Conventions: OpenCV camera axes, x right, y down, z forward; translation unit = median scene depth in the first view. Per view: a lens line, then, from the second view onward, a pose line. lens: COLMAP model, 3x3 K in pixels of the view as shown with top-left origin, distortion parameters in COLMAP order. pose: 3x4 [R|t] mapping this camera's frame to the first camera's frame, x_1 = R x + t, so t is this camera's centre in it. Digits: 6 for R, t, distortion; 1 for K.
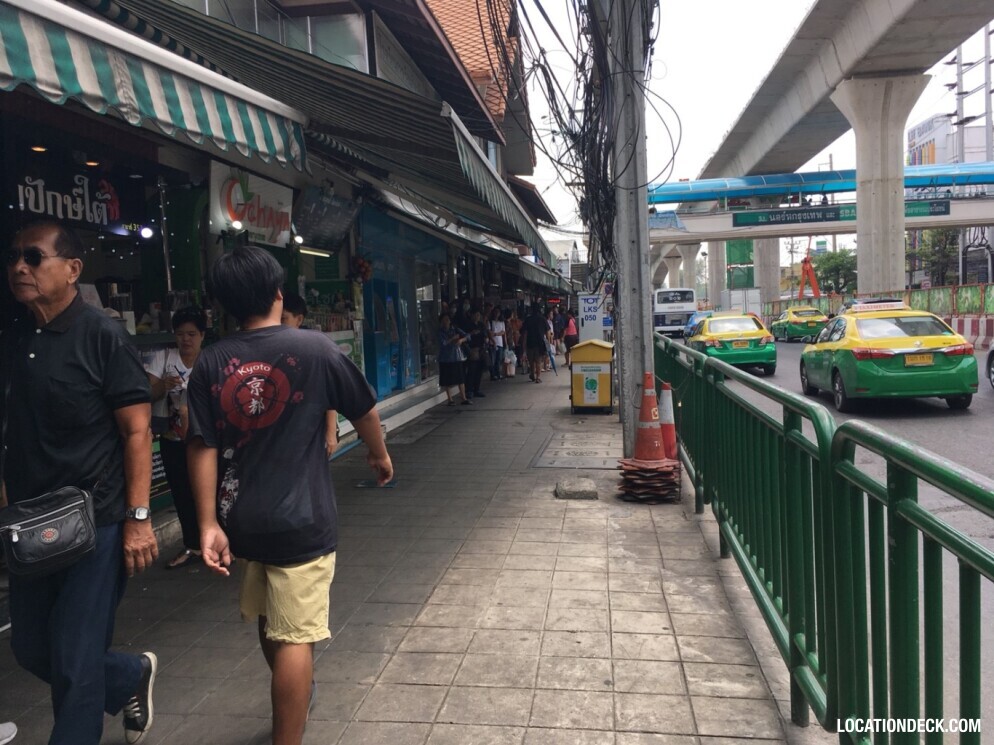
lens RADIAL K [[761.6, 0, 497.0], [0, 761.6, 372.5], [0, 0, 1]] dist [0.005661, -0.000112]
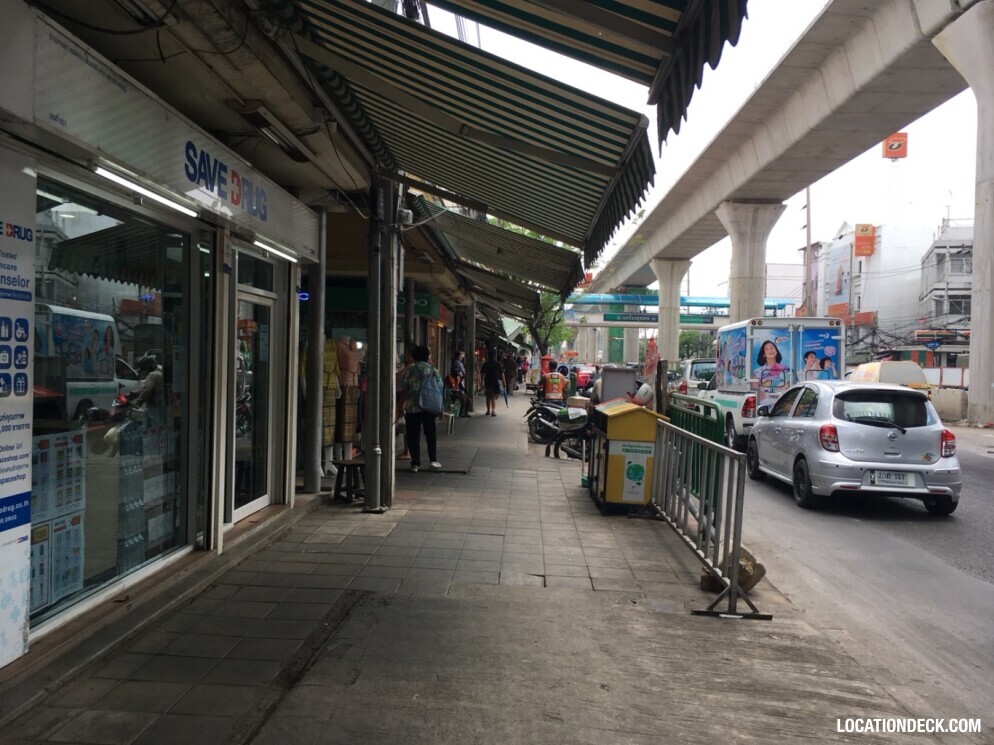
lens RADIAL K [[850.0, 0, 497.0], [0, 850.0, 372.5], [0, 0, 1]] dist [0.059211, -0.071017]
pose [[0.993298, 0.069706, 0.092194, -0.147609], [-0.064771, 0.996356, -0.055488, 0.074505], [-0.095726, 0.049145, 0.994194, -1.130657]]
